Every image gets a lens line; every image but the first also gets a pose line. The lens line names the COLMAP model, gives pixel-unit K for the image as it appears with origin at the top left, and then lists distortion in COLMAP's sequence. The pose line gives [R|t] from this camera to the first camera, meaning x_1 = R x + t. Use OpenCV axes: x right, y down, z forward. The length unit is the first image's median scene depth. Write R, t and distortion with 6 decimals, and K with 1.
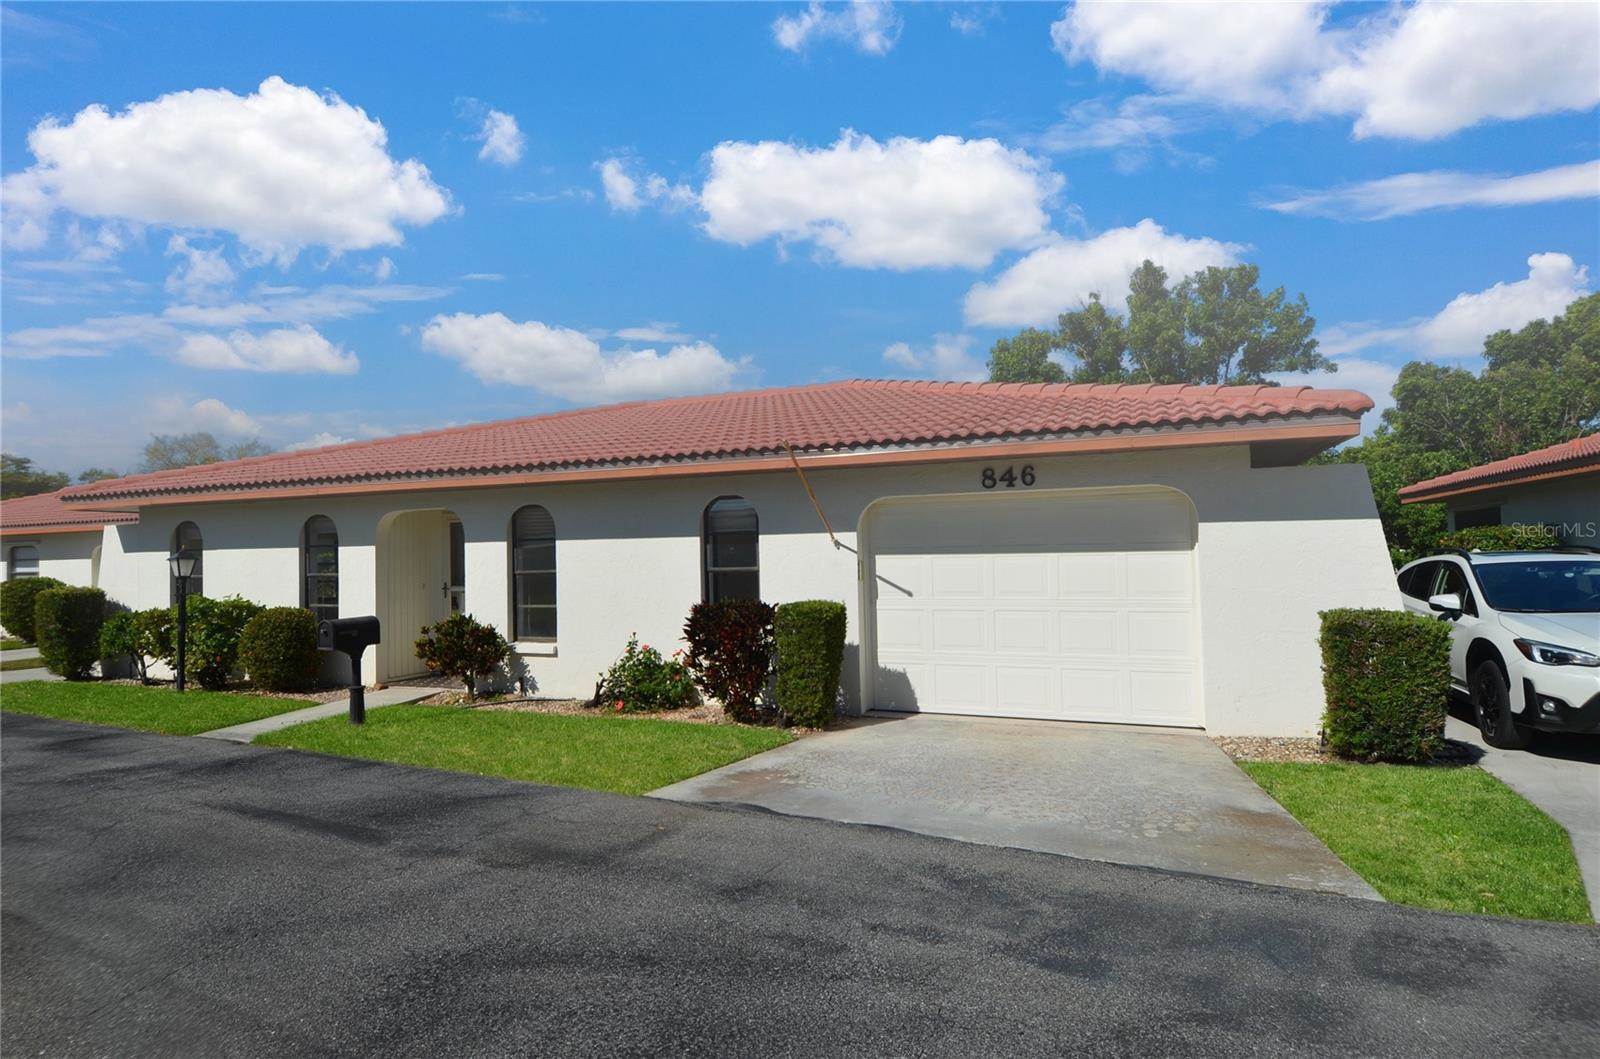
lens RADIAL K [[852.9, 0, 800.0], [0, 852.9, 529.5], [0, 0, 1]] dist [0.056012, -0.058832]
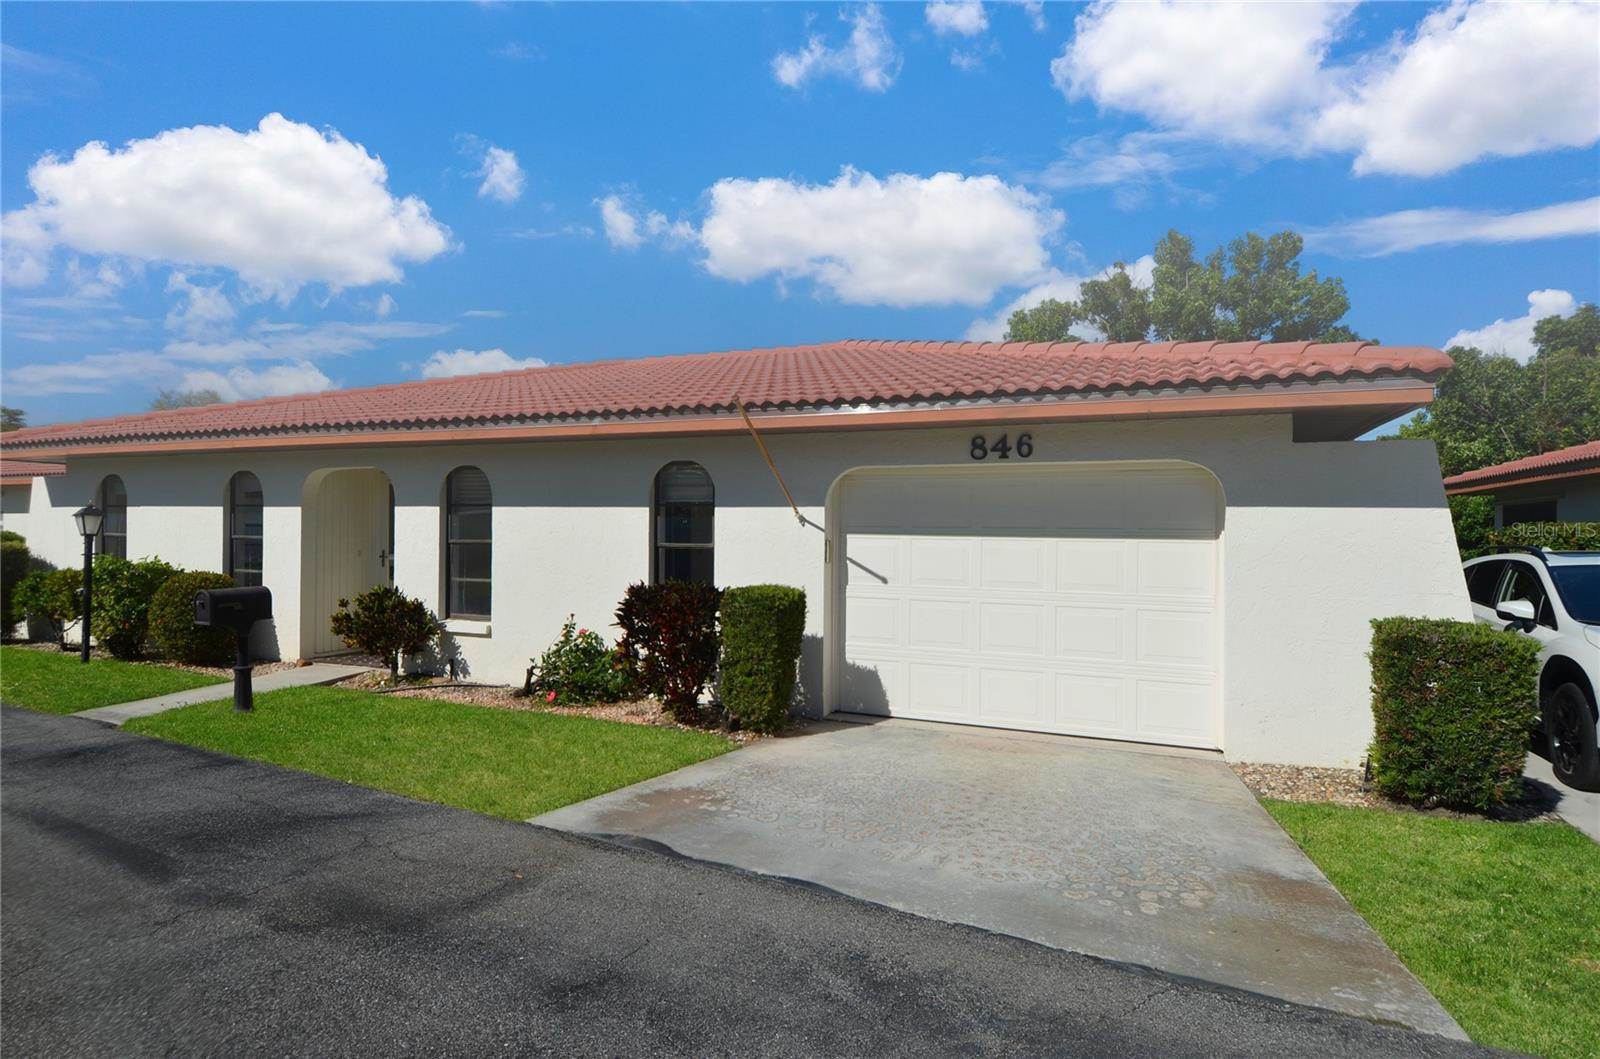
lens RADIAL K [[852.9, 0, 800.0], [0, 852.9, 529.5], [0, 0, 1]] dist [0.056012, -0.058832]
pose [[0.999366, 0.029703, -0.019606, 0.061252], [-0.029140, 0.999172, 0.028411, 0.002190], [0.020434, -0.027822, 0.999404, 0.142166]]
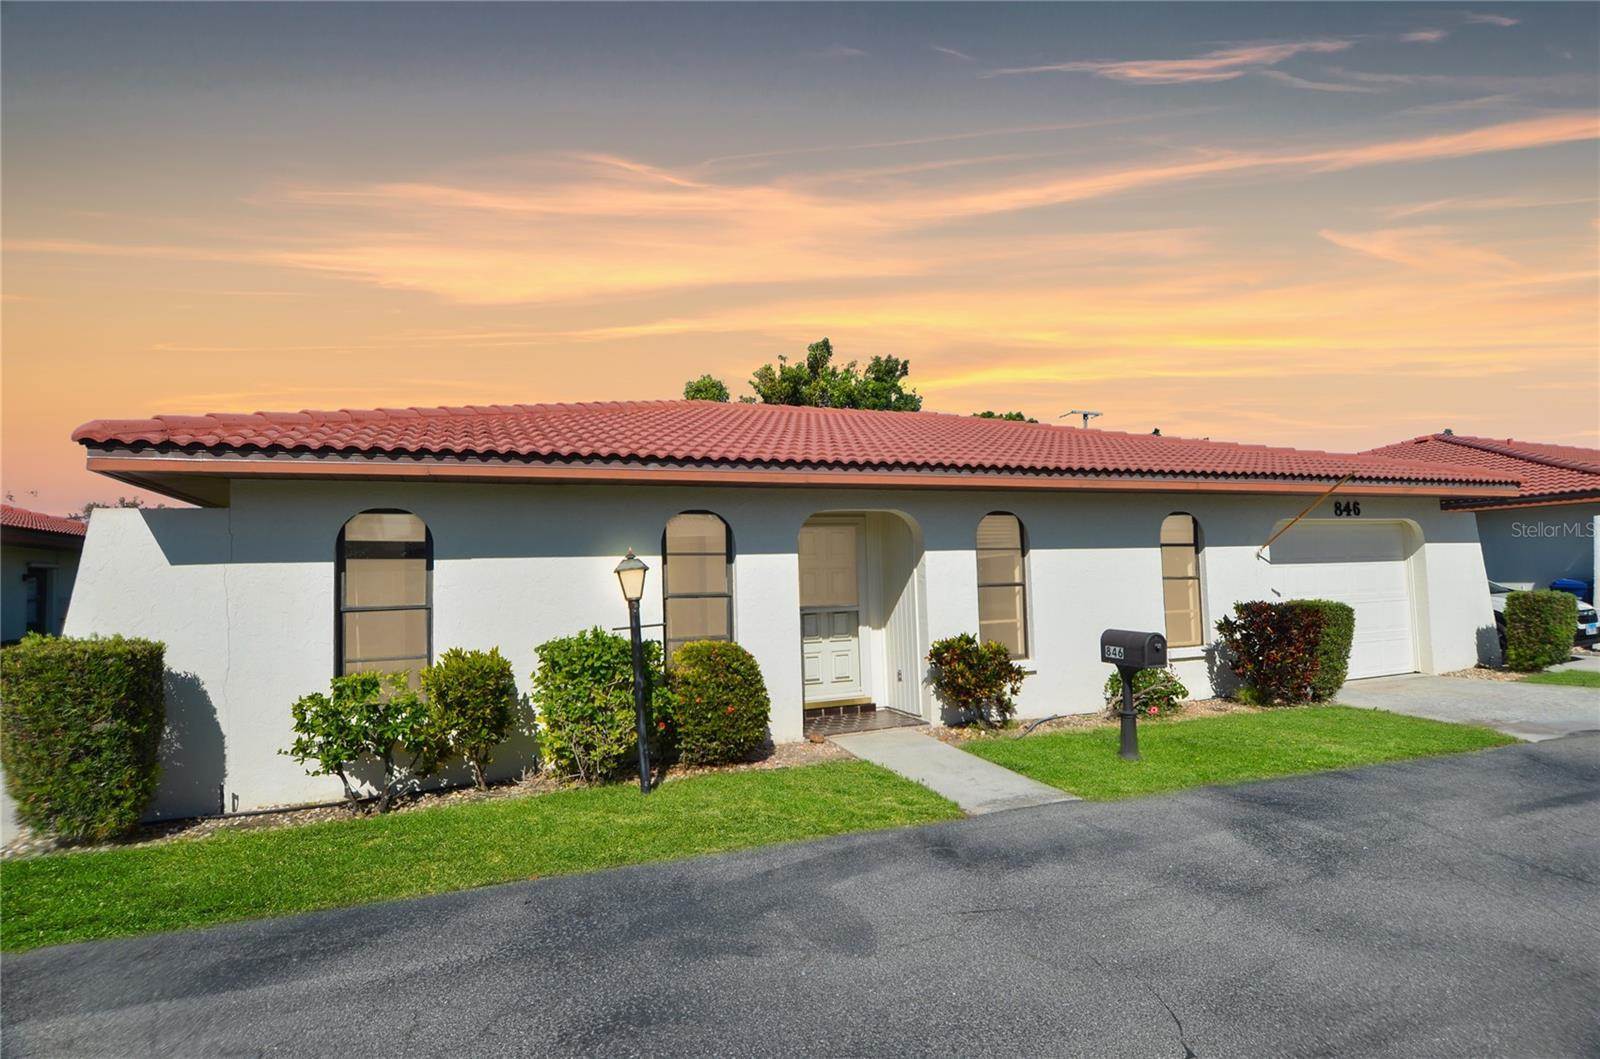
lens RADIAL K [[815.9, 0, 797.6], [0, 815.9, 527.4], [0, 0, 1]] dist [0.047360, -0.051931]
pose [[0.718392, 0.038802, 0.694555, -1.315086], [-0.004827, 0.998697, -0.050801, 0.042053], [-0.695621, 0.033143, 0.717644, 0.631384]]
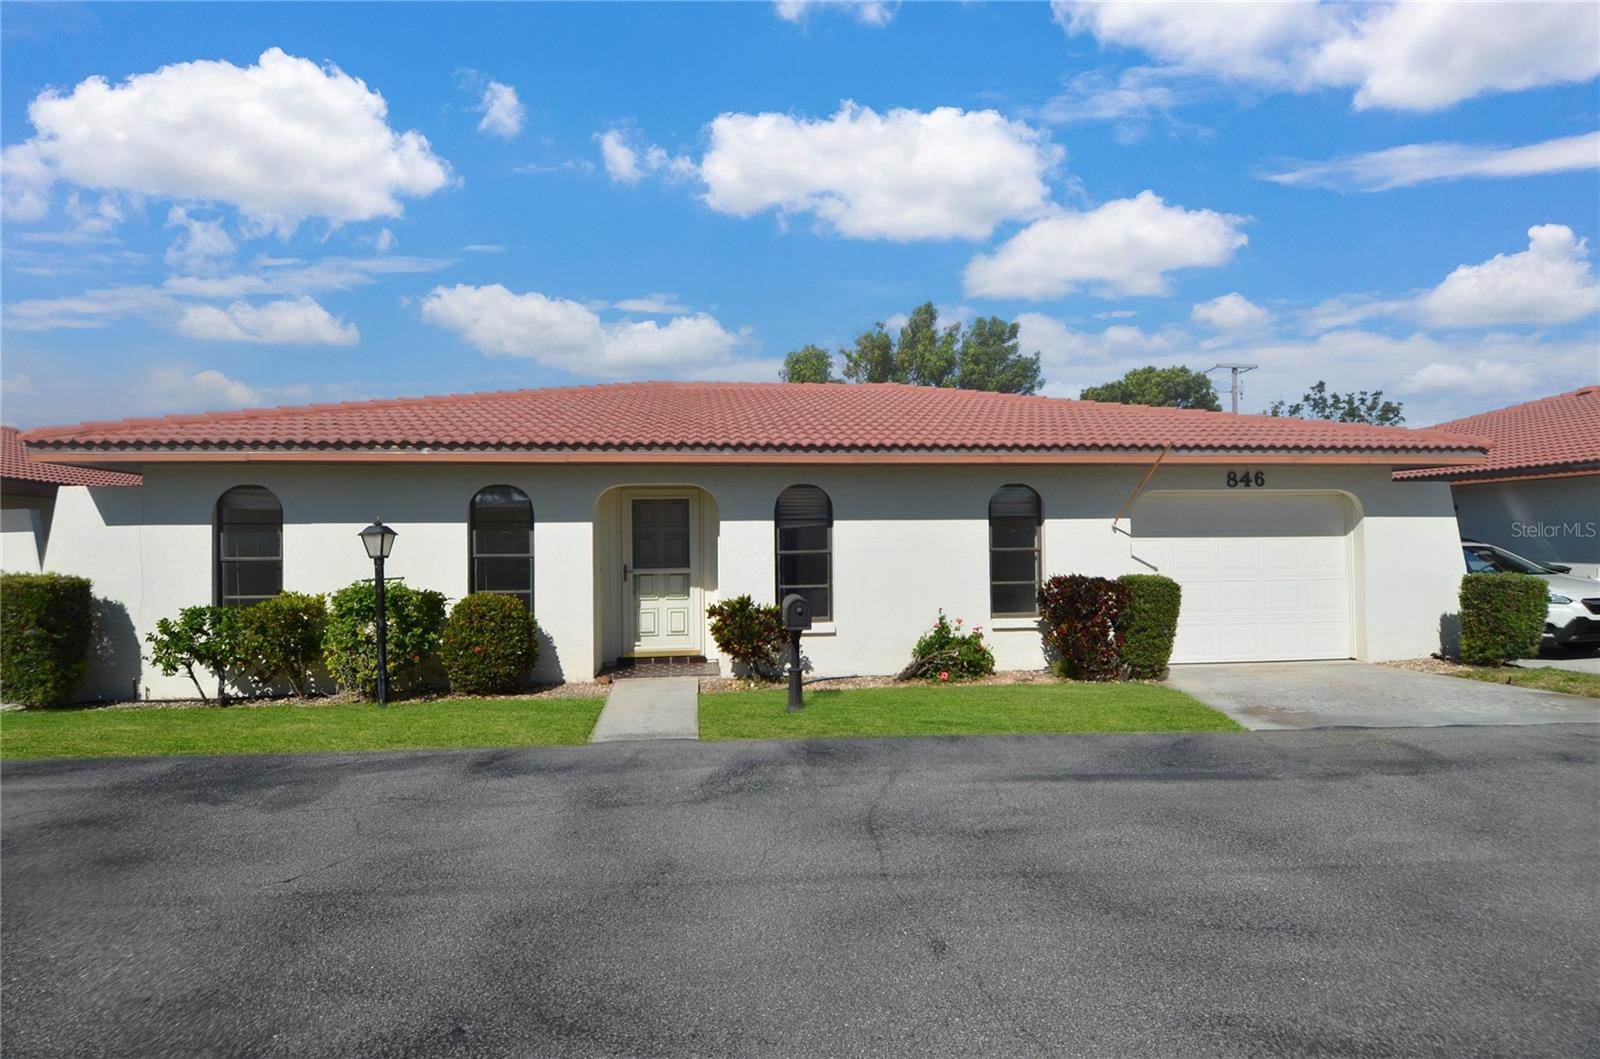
lens RADIAL K [[811.1, 0, 800.0], [0, 811.1, 529.5], [0, 0, 1]] dist [0.044505, -0.047758]
pose [[0.876862, 0.016864, 0.480445, -0.933319], [-0.019713, 0.999805, 0.000884, 0.027785], [-0.480337, -0.010247, 0.877024, 0.213875]]
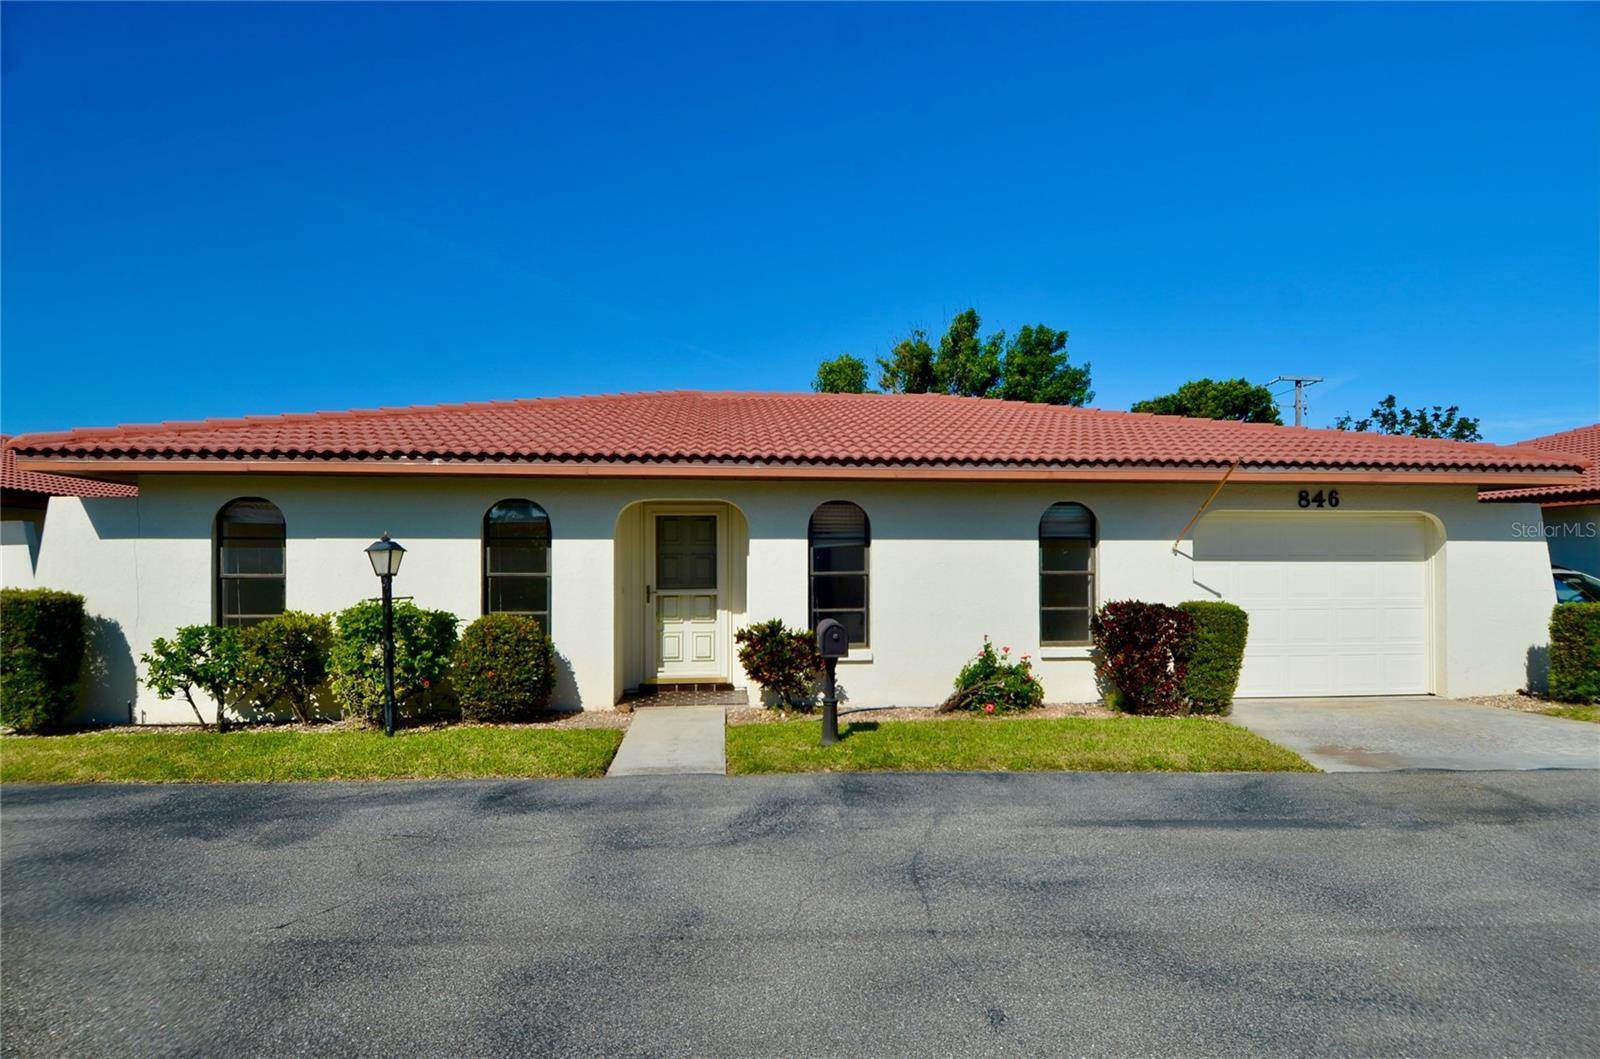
lens RADIAL K [[851.4, 0, 816.0], [0, 851.4, 558.4], [0, 0, 1]] dist [0.043926, -0.048940]
pose [[0.884840, 0.019482, 0.465487, -0.926507], [-0.028067, 0.999540, 0.011519, 0.028545], [-0.465048, -0.023257, 0.884980, 0.238817]]
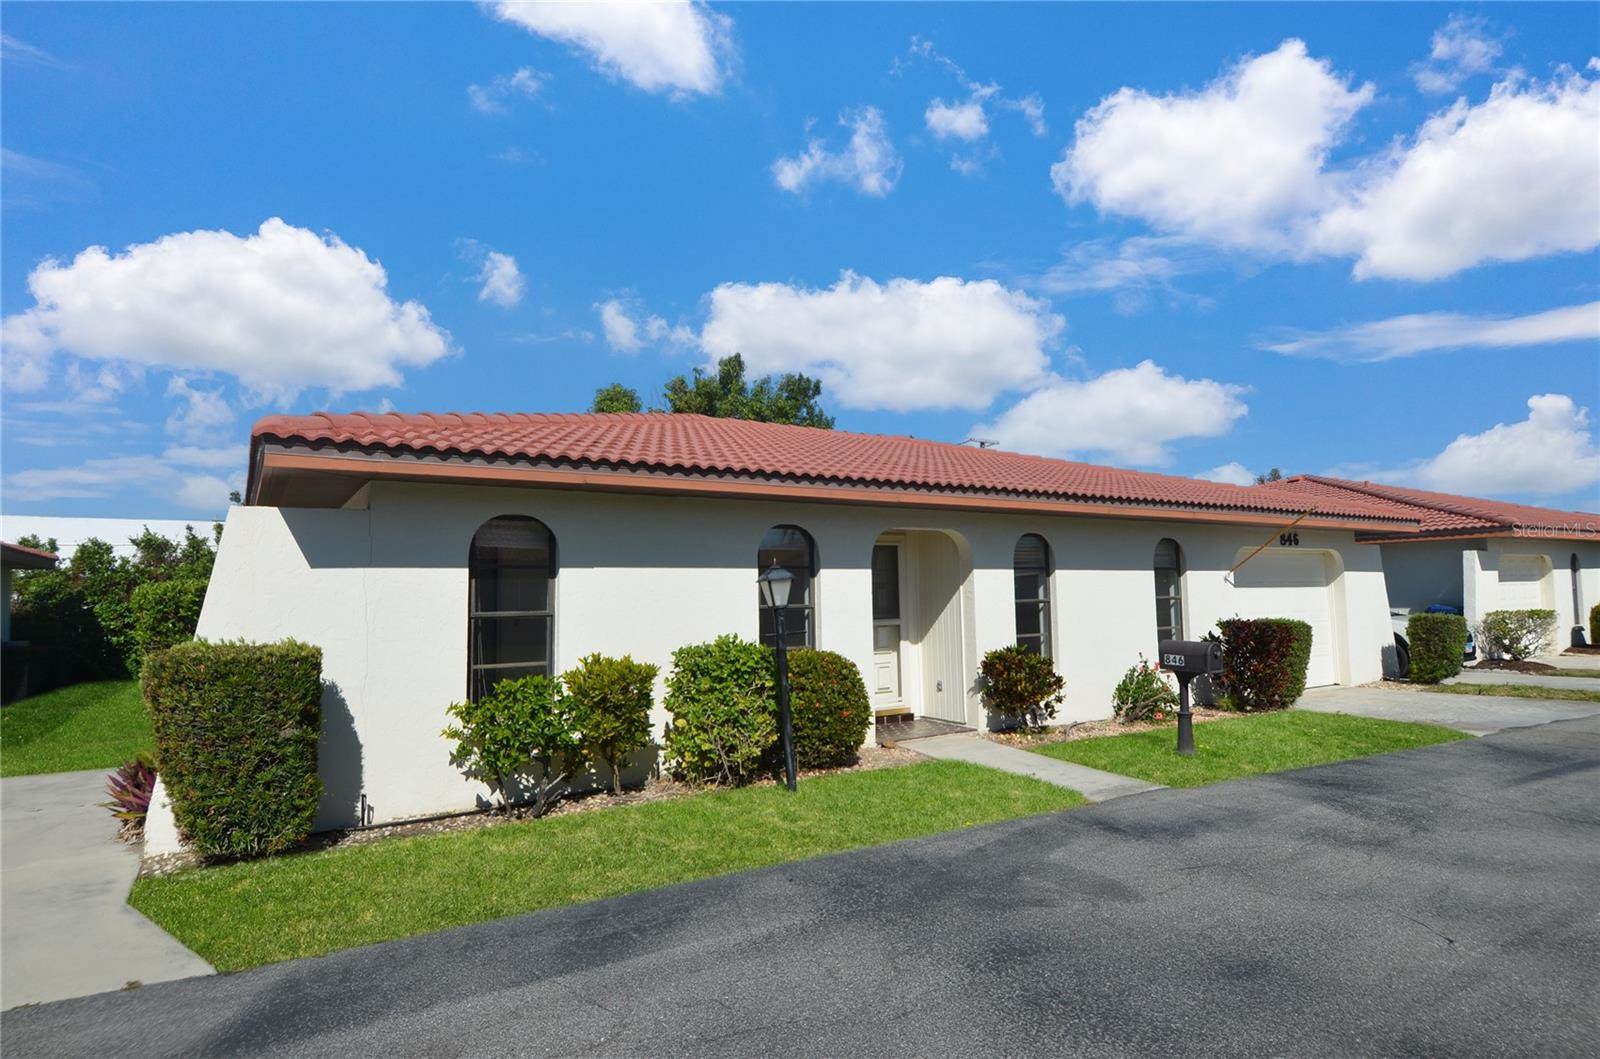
lens RADIAL K [[852.9, 0, 800.0], [0, 852.9, 529.5], [0, 0, 1]] dist [0.056012, -0.058832]
pose [[0.582704, 0.070679, 0.809605, -1.558827], [-0.018519, 0.997107, -0.073719, 0.055383], [-0.812474, 0.027963, 0.582327, 0.774444]]
